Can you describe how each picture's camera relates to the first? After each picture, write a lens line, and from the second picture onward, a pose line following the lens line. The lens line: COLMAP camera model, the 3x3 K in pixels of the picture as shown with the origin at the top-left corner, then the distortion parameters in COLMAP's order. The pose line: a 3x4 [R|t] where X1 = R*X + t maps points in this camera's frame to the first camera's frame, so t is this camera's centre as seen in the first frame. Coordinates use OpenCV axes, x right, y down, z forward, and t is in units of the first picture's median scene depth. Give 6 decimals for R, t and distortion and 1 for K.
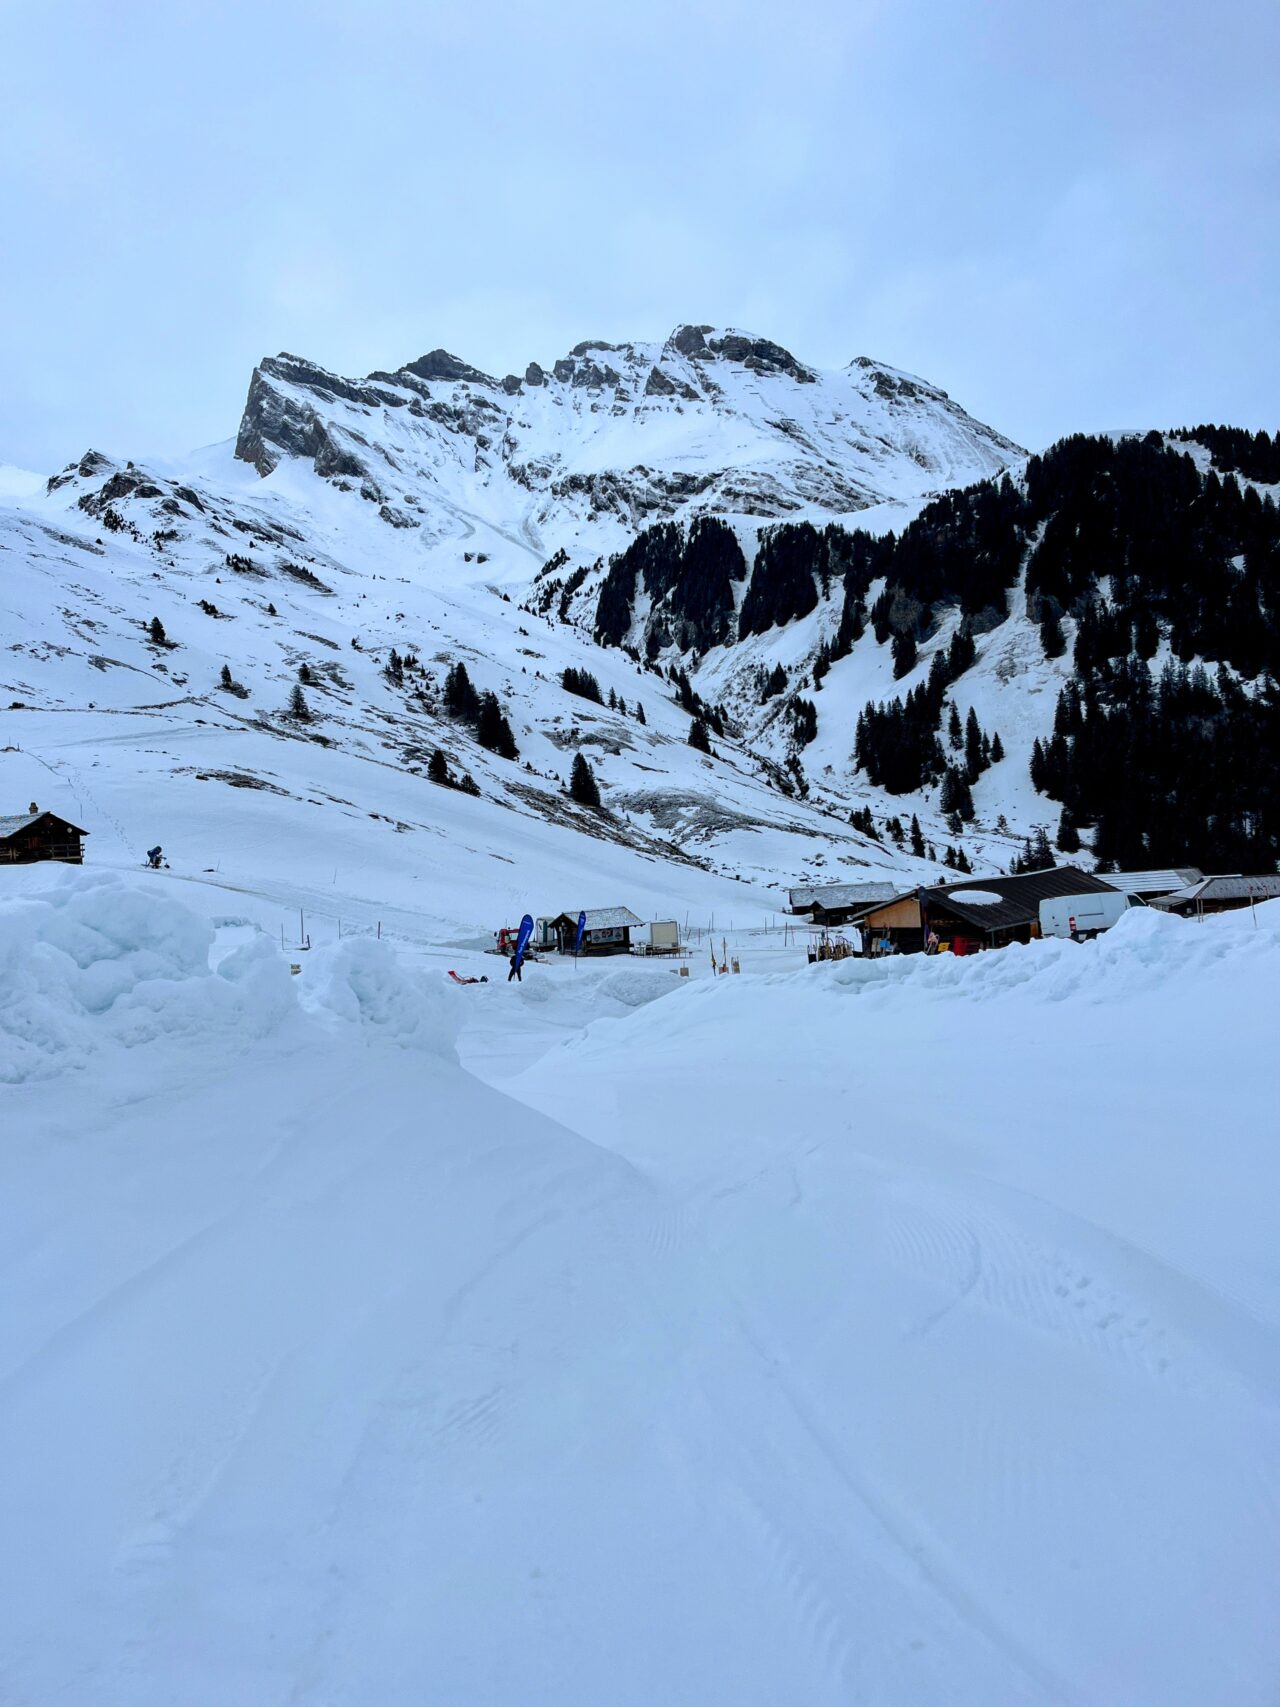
lens RADIAL K [[1291.1, 0, 640.3], [0, 1291.1, 845.8], [0, 0, 1]] dist [0.051094, -0.043690]
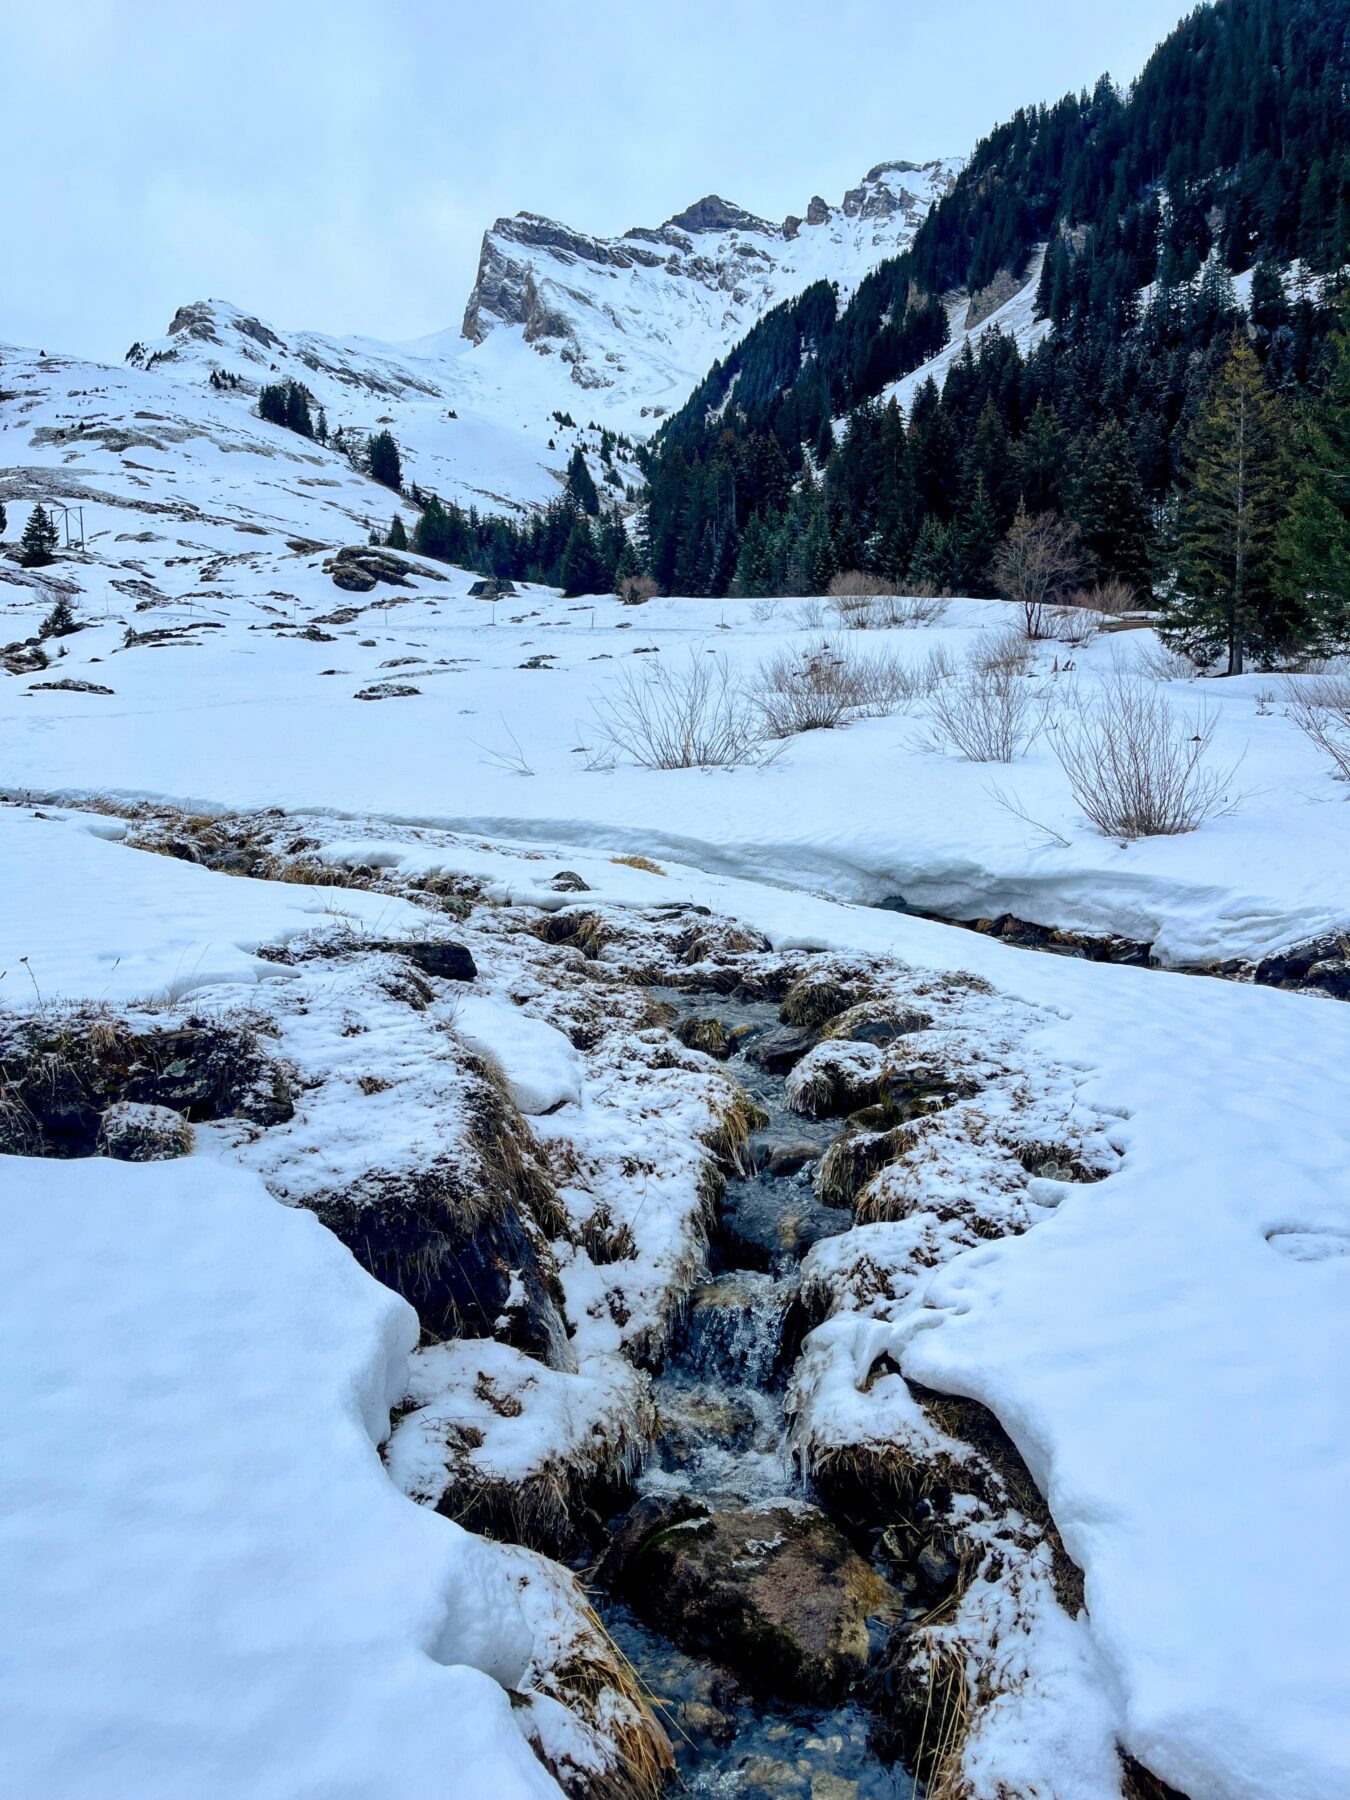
lens RADIAL K [[1361.4, 0, 627.7], [0, 1361.4, 928.3], [0, 0, 1]] dist [0.051094, -0.043690]
pose [[0.951843, 0.050046, -0.302473, 0.215500], [-0.024888, 0.995944, 0.086466, 0.047817], [0.305573, -0.074774, 0.949228, 0.217643]]
